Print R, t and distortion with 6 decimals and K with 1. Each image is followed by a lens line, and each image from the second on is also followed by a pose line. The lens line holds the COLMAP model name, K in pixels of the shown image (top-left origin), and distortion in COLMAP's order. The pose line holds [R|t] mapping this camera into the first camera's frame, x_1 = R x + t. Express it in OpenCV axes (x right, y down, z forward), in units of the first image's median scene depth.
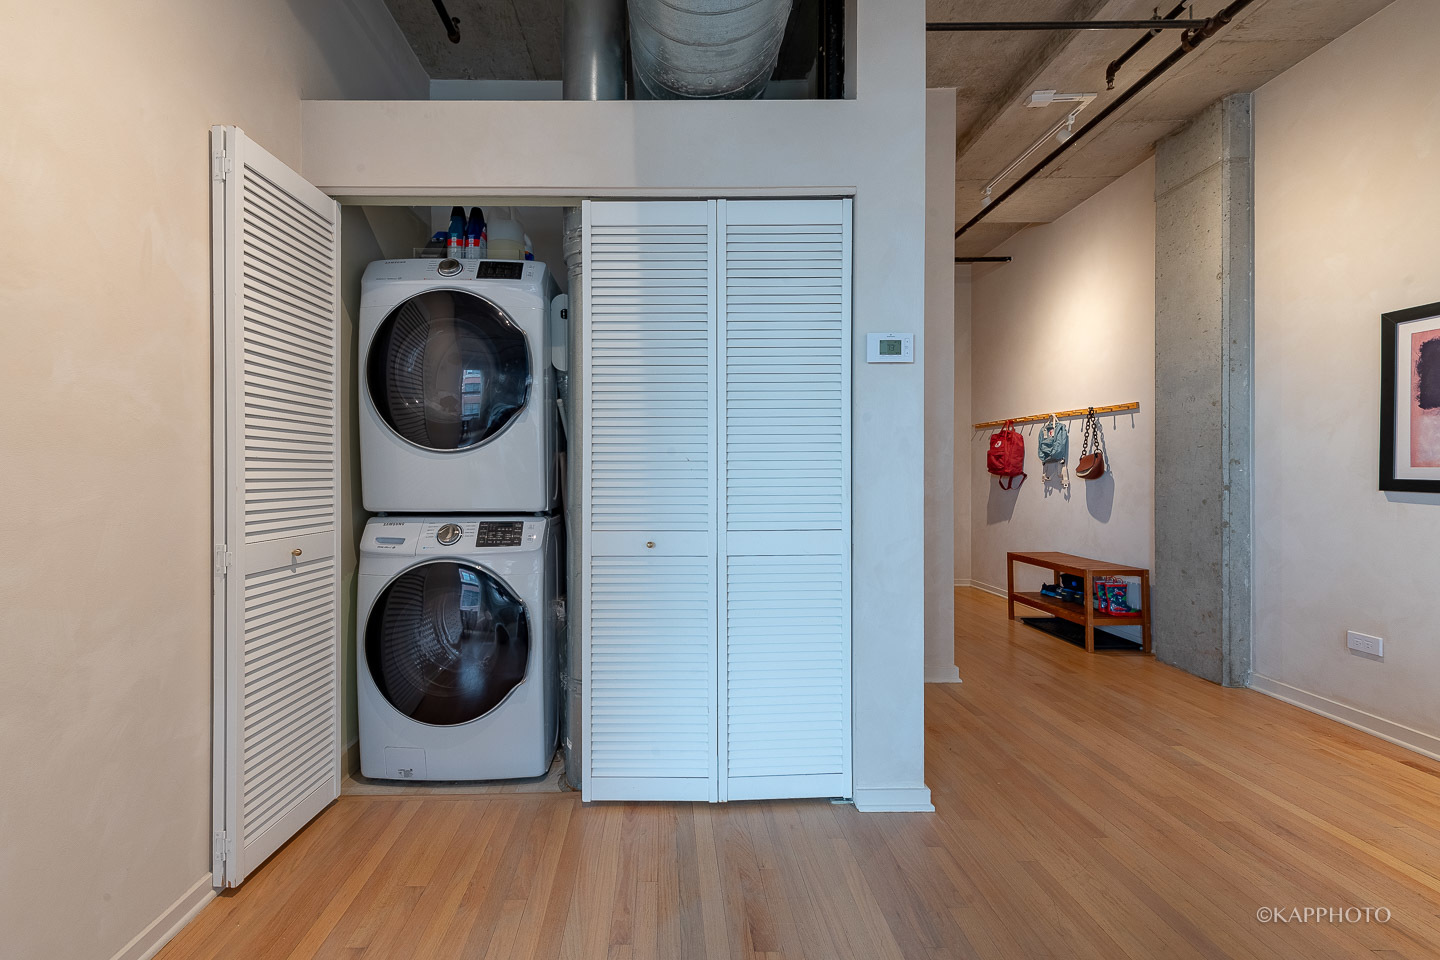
lens RADIAL K [[573.7, 0, 648.9], [0, 573.7, 478.0], [0, 0, 1]] dist [0.010018, -0.000586]
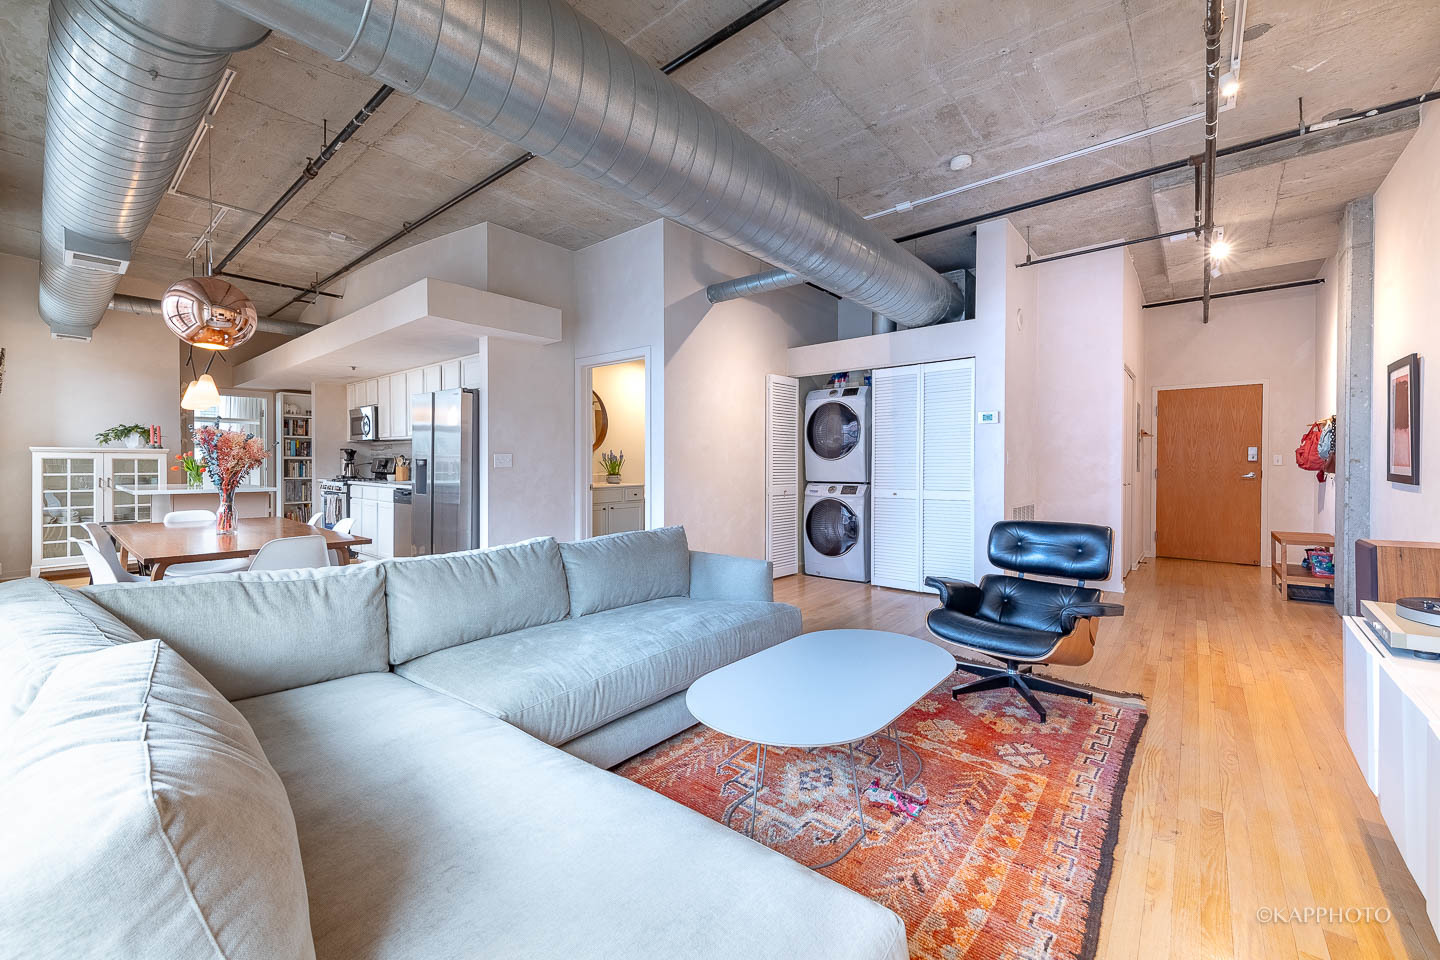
lens RADIAL K [[573.7, 0, 726.6], [0, 573.7, 472.9], [0, 0, 1]] dist [0.010018, -0.000586]
pose [[0.779617, 0.010200, -0.626173, 0.986705], [-0.006455, 0.999945, 0.008253, -0.001695], [0.626223, -0.002392, 0.779640, -1.476482]]
